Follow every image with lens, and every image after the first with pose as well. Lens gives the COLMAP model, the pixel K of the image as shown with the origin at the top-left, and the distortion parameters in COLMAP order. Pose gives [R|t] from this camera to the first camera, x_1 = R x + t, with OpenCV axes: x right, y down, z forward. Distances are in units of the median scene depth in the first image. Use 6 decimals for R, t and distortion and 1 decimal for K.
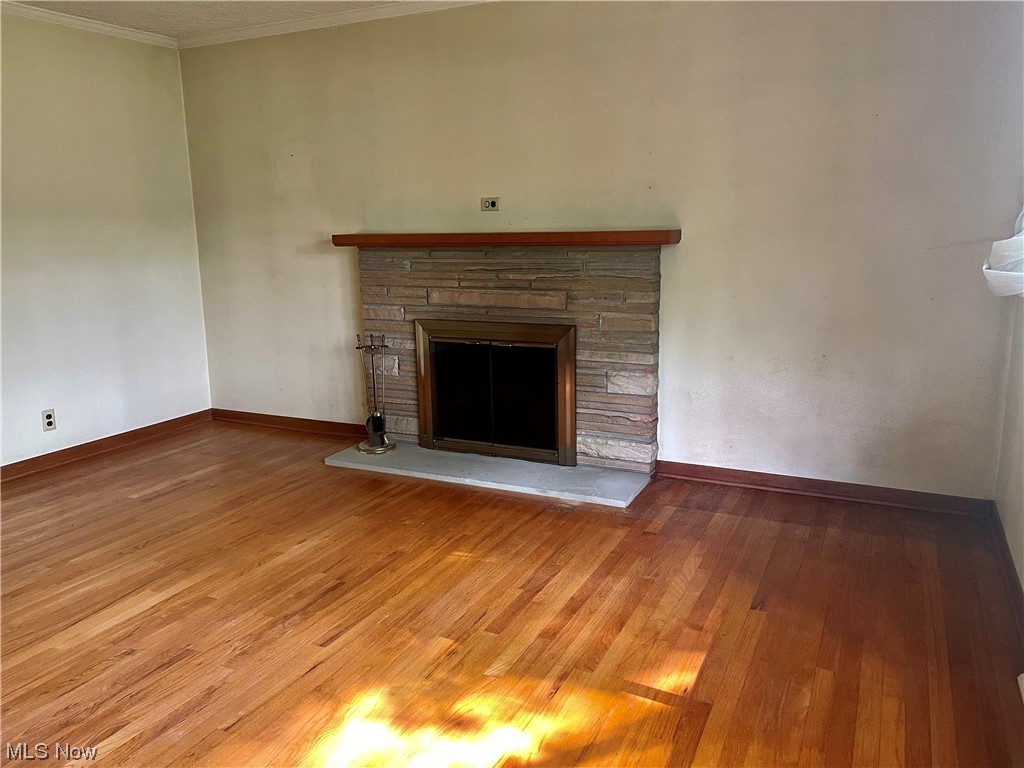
lens RADIAL K [[775.8, 0, 513.1], [0, 775.8, 378.4], [0, 0, 1]] dist [0.074041, -0.108050]
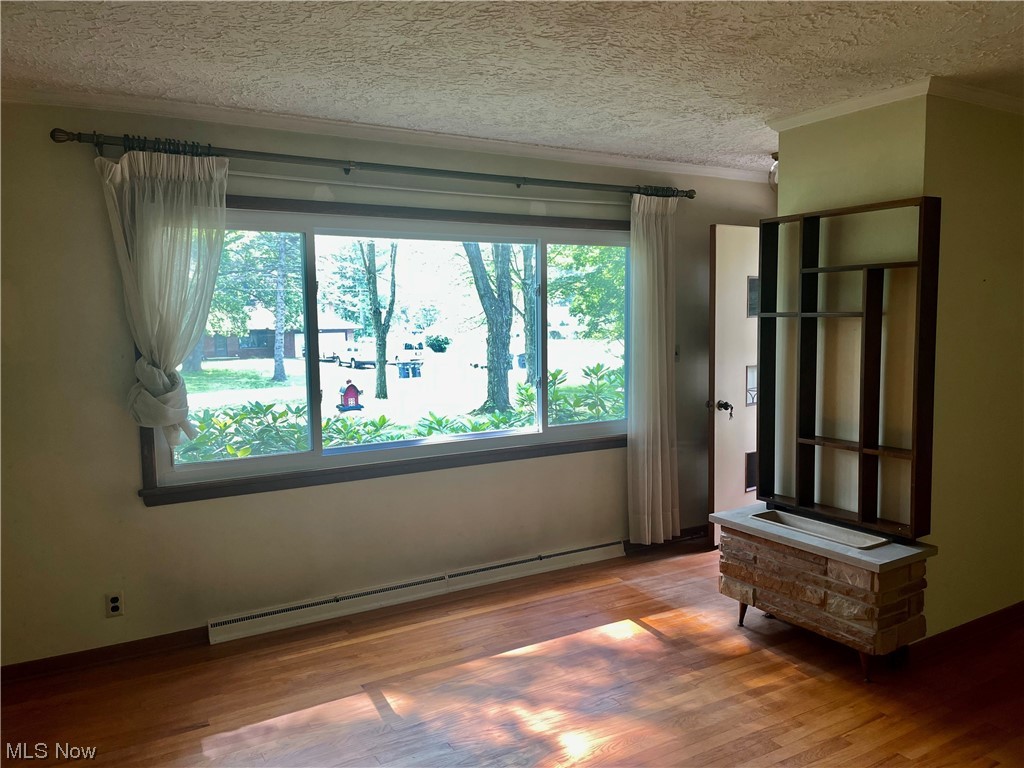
lens RADIAL K [[775.8, 0, 513.1], [0, 775.8, 378.4], [0, 0, 1]] dist [0.074041, -0.108050]
pose [[-0.833606, -0.019422, 0.552019, -0.429653], [0.132658, 0.963092, 0.234211, -0.250103], [-0.536194, 0.268469, -0.800263, 0.995565]]
